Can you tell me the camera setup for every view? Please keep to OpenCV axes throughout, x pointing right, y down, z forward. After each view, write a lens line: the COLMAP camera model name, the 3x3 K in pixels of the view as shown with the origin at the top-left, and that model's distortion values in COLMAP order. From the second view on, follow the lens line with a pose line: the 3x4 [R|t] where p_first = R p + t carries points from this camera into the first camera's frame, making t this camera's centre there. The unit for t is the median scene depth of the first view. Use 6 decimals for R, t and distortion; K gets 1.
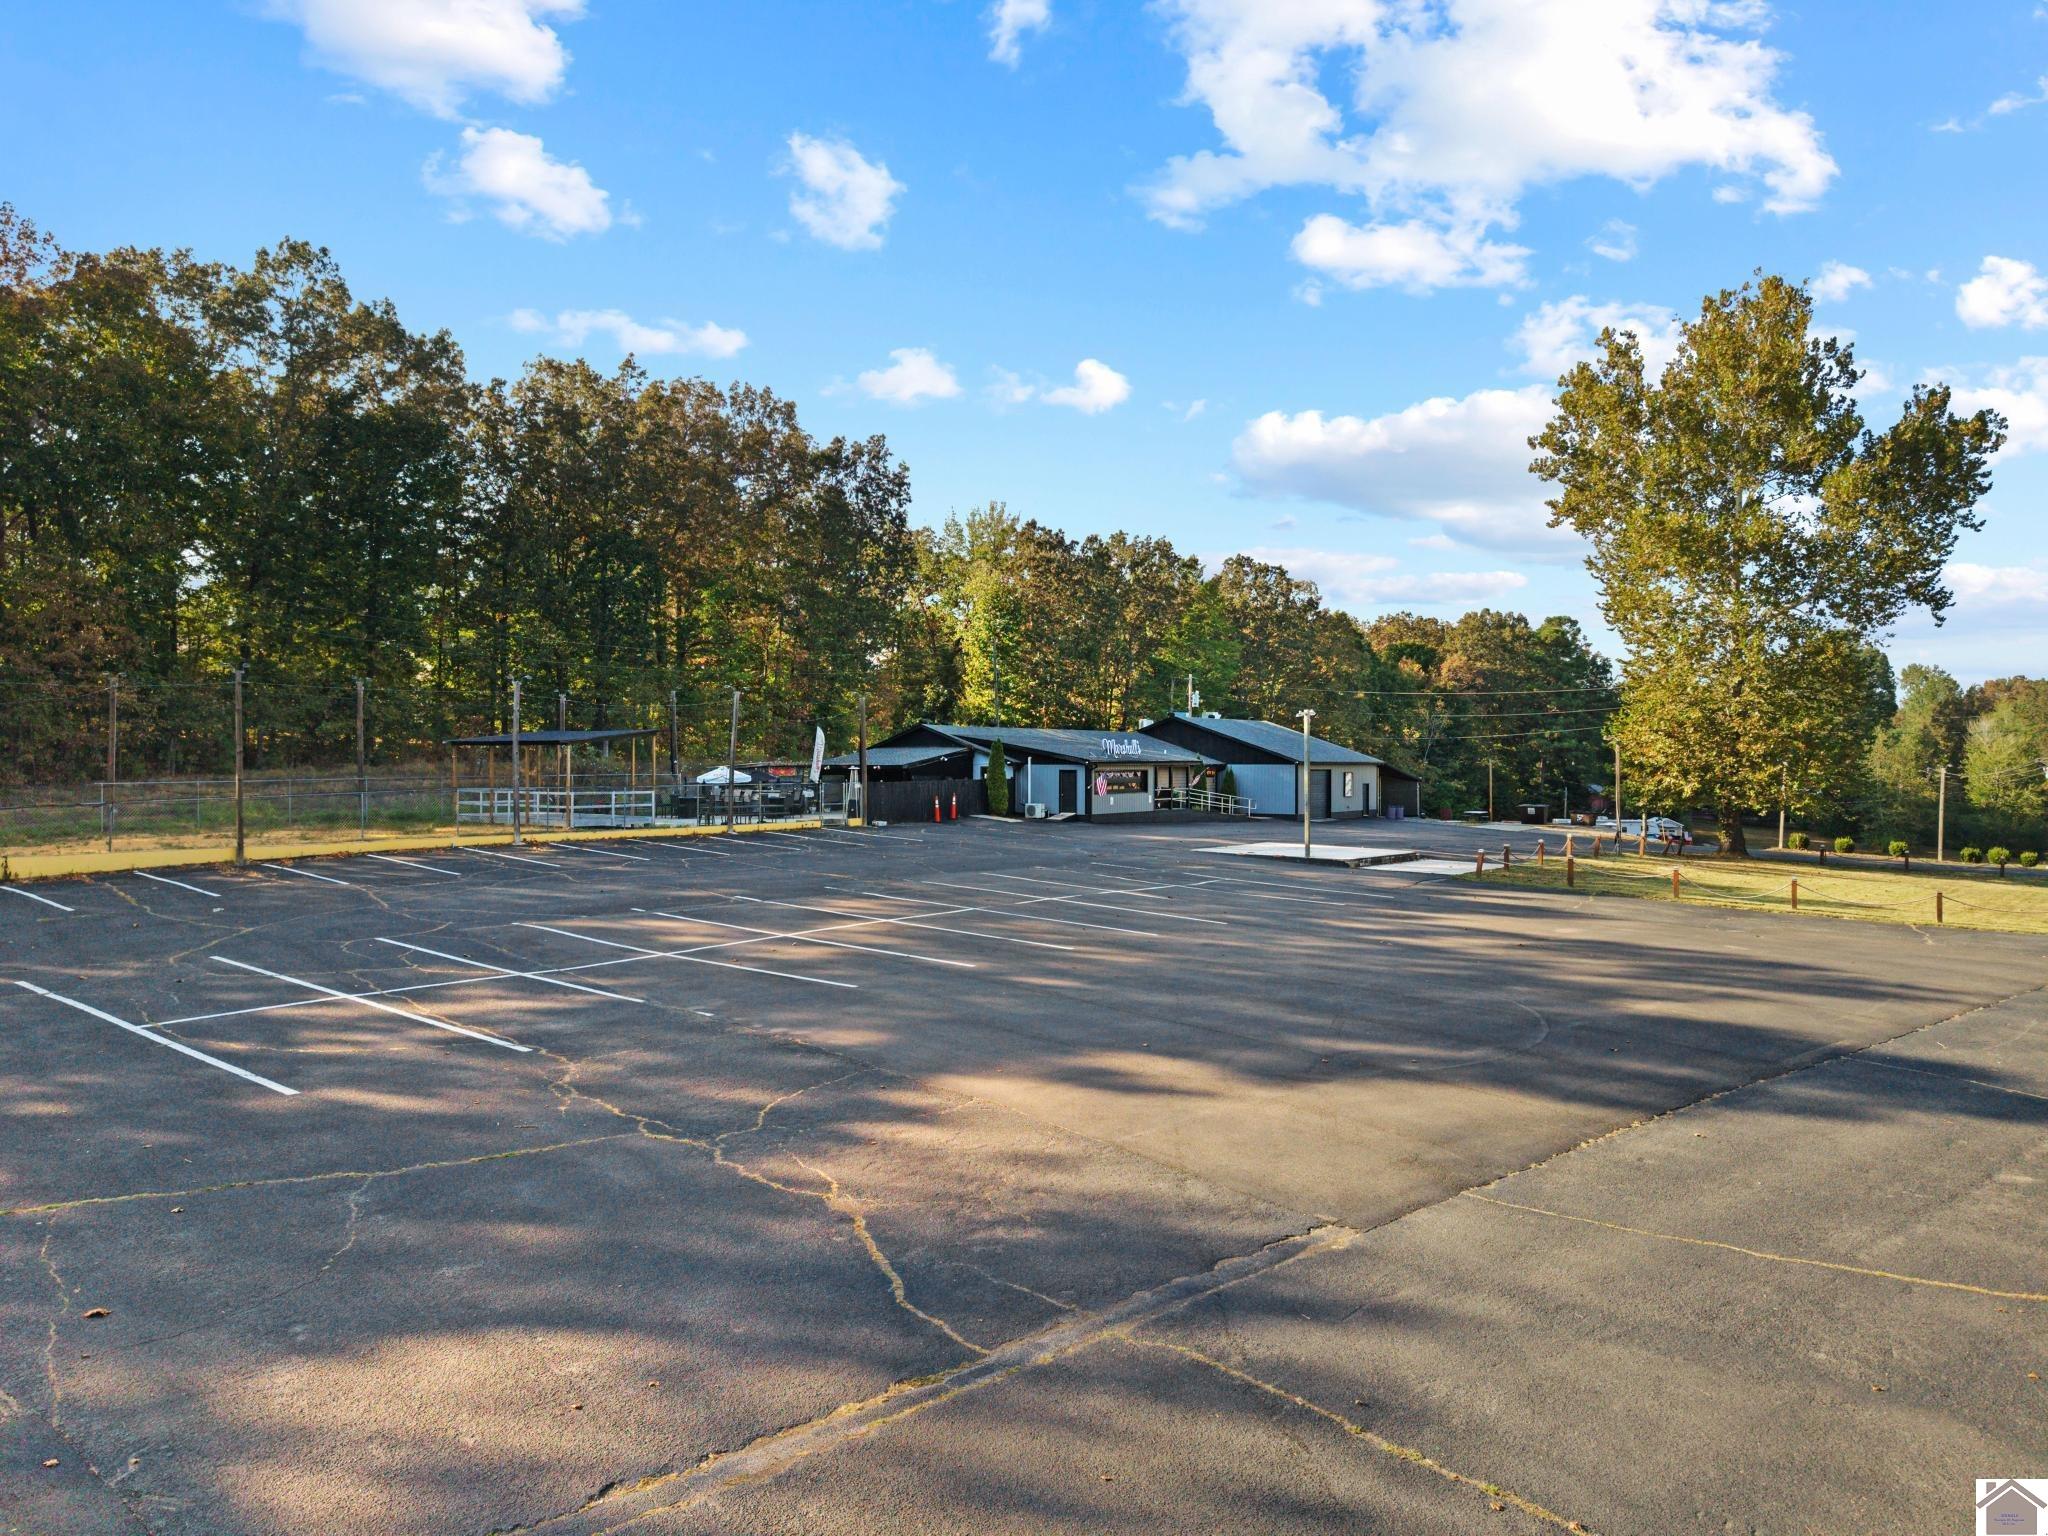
lens RADIAL K [[1397.7, 0, 976.7], [0, 1397.7, 776.9], [0, 0, 1]] dist [0.006395, -0.001559]
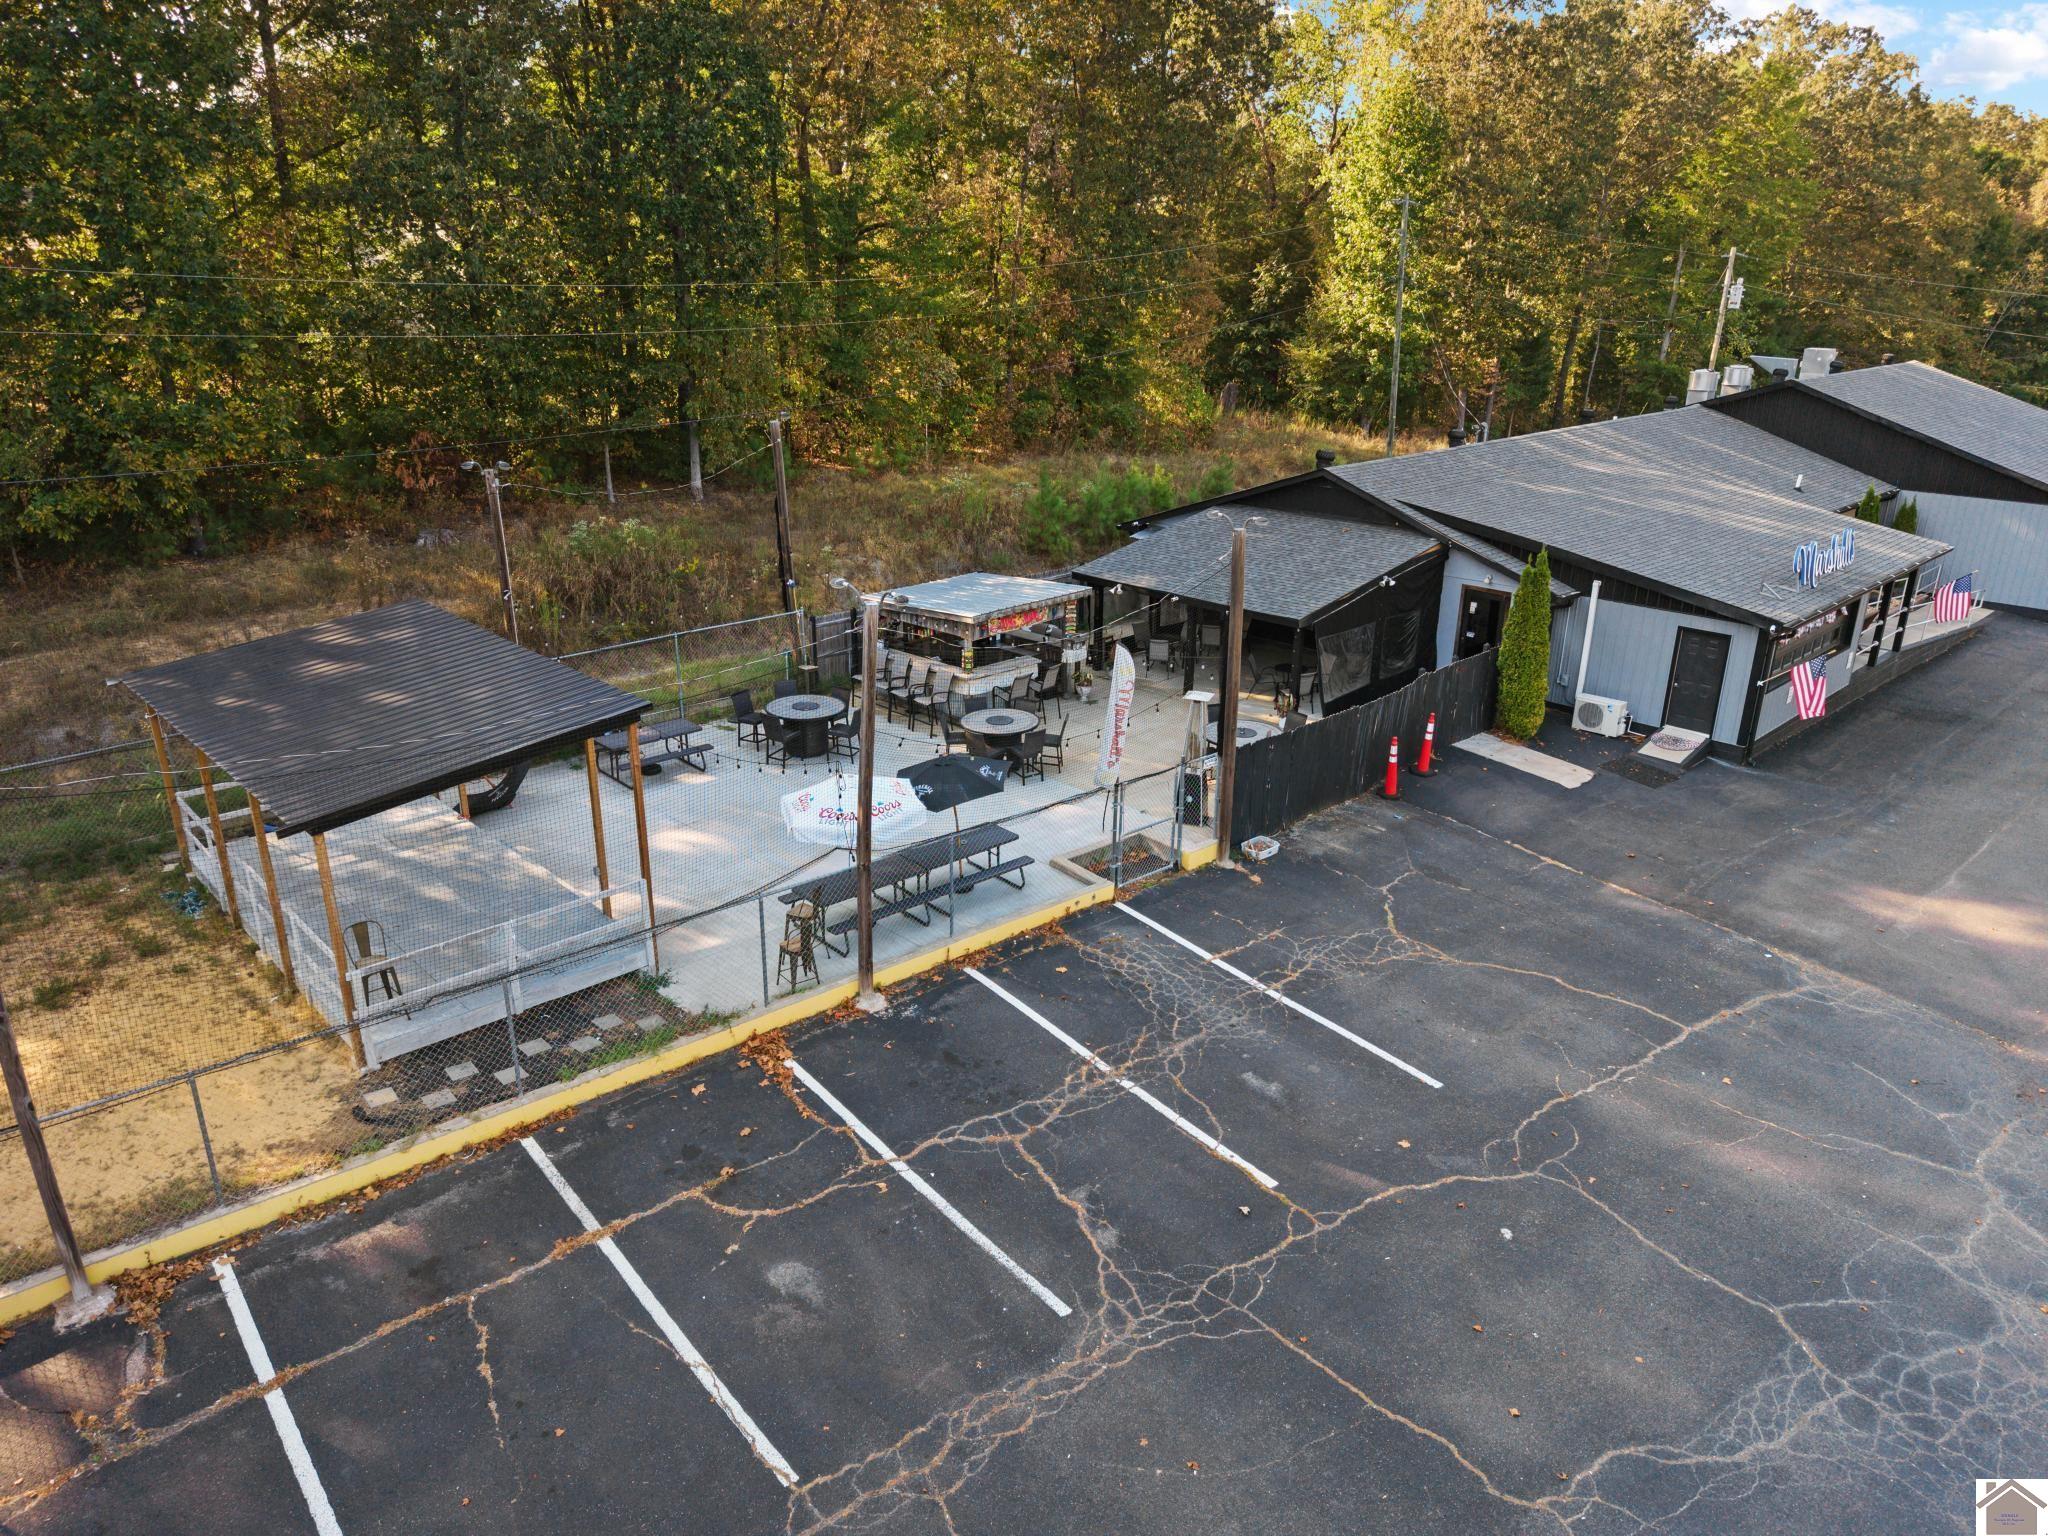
lens RADIAL K [[1397.7, 0, 976.7], [0, 1397.7, 776.9], [0, 0, 1]] dist [0.006395, -0.001559]
pose [[0.985087, 0.065241, -0.159211, -0.048258], [-0.007779, 0.941266, 0.337577, -0.063796], [0.171883, -0.331304, 0.927736, 0.361699]]
